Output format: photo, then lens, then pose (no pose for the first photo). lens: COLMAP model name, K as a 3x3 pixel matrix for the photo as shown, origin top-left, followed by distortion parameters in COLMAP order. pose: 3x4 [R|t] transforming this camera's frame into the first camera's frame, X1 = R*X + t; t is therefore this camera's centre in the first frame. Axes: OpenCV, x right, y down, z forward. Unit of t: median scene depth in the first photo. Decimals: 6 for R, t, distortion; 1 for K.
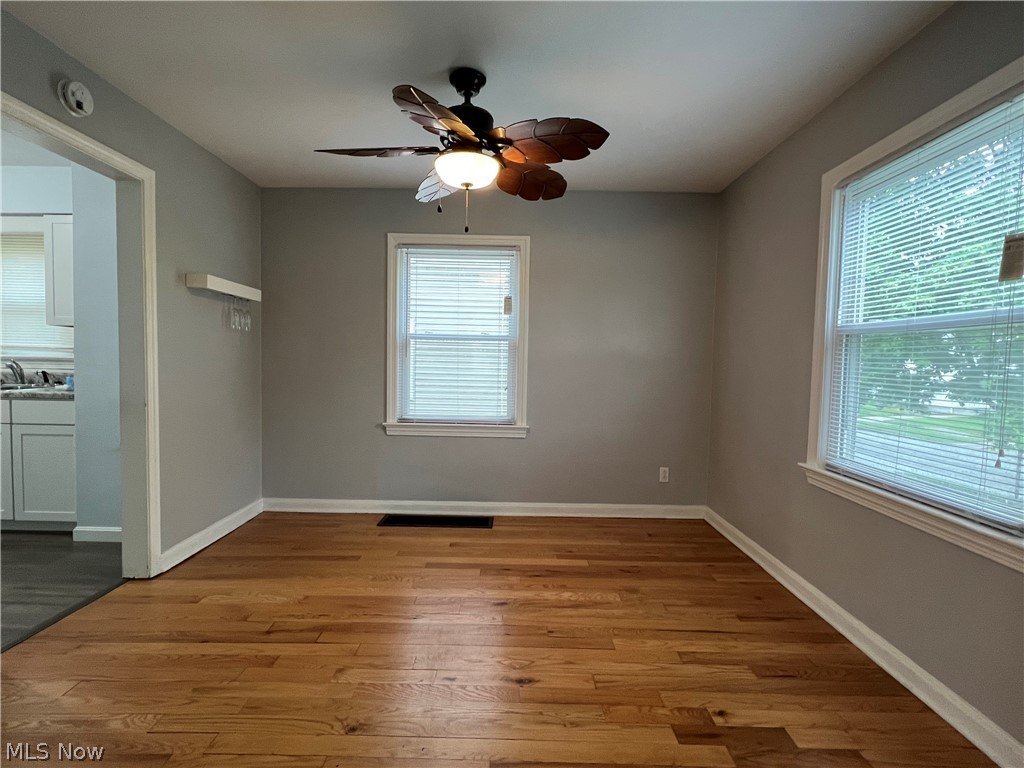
lens RADIAL K [[491.6, 0, 509.5], [0, 491.6, 382.7], [0, 0, 1]] dist [0.001455, -0.003003]
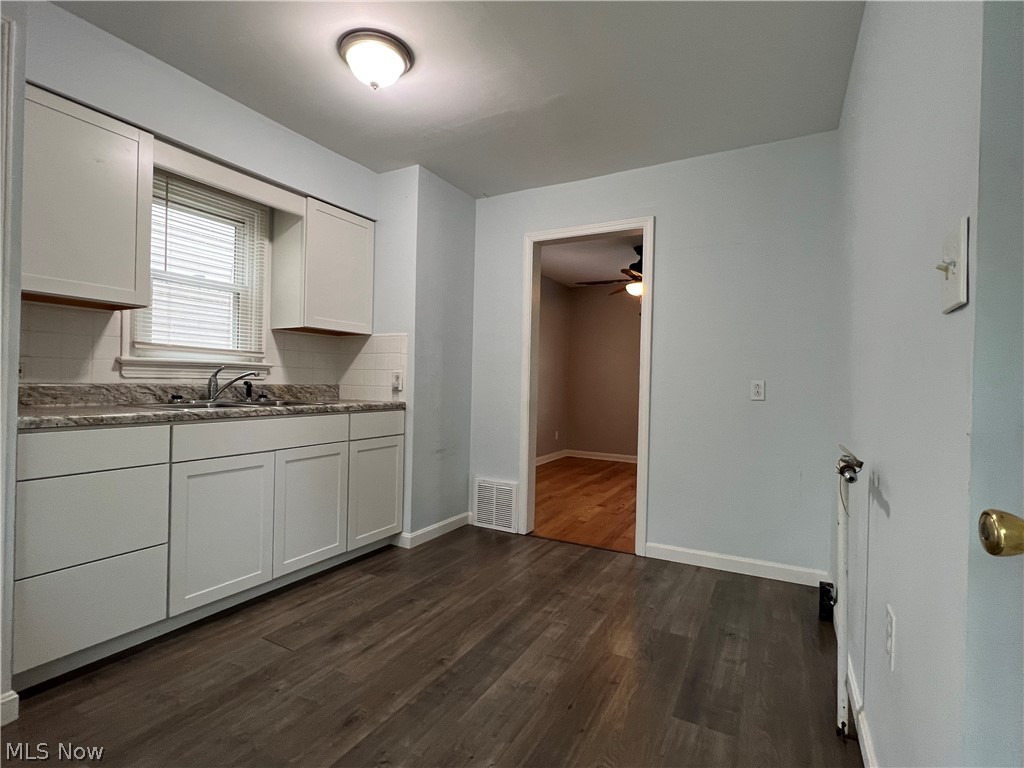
lens RADIAL K [[491.6, 0, 509.1], [0, 491.6, 382.3], [0, 0, 1]] dist [0.001455, -0.003003]
pose [[0.490319, -0.011234, 0.871470, -1.665391], [0.036995, 0.999284, -0.007933, -0.001610], [-0.870757, 0.036130, 0.490384, 0.320192]]
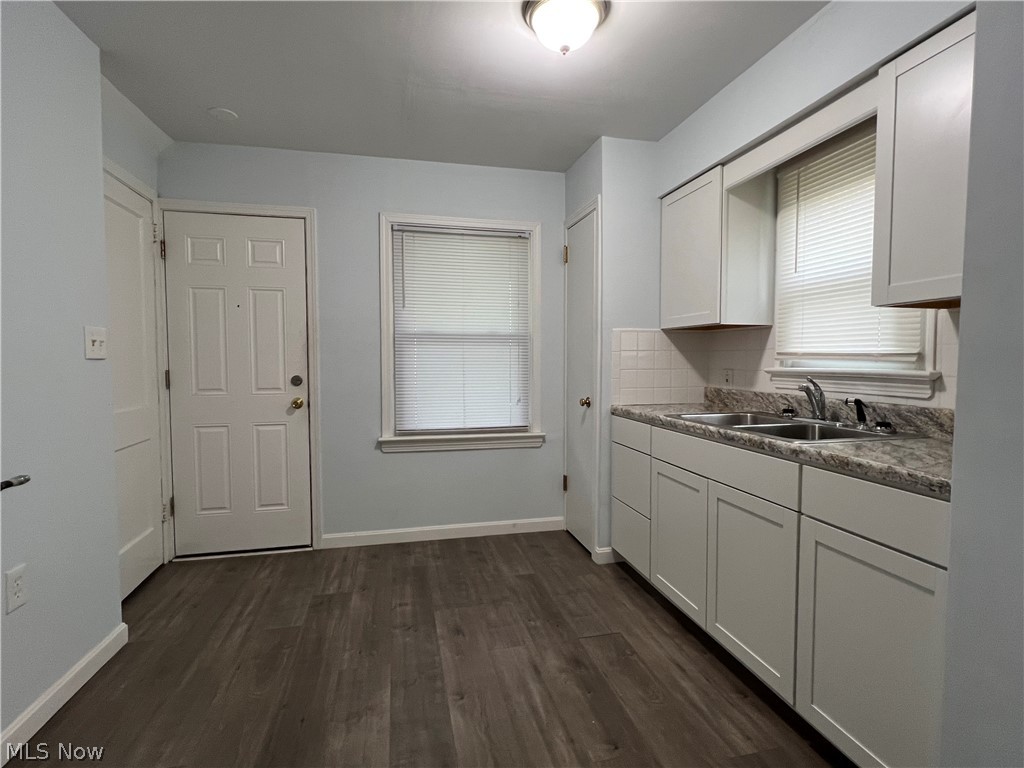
lens RADIAL K [[491.6, 0, 508.6], [0, 491.6, 380.8], [0, 0, 1]] dist [0.001455, -0.003003]
pose [[0.225739, 0.024760, -0.973873, -0.619811], [-0.049104, 0.998695, 0.014009, -0.037925], [0.972950, 0.044659, 0.226660, 0.614431]]
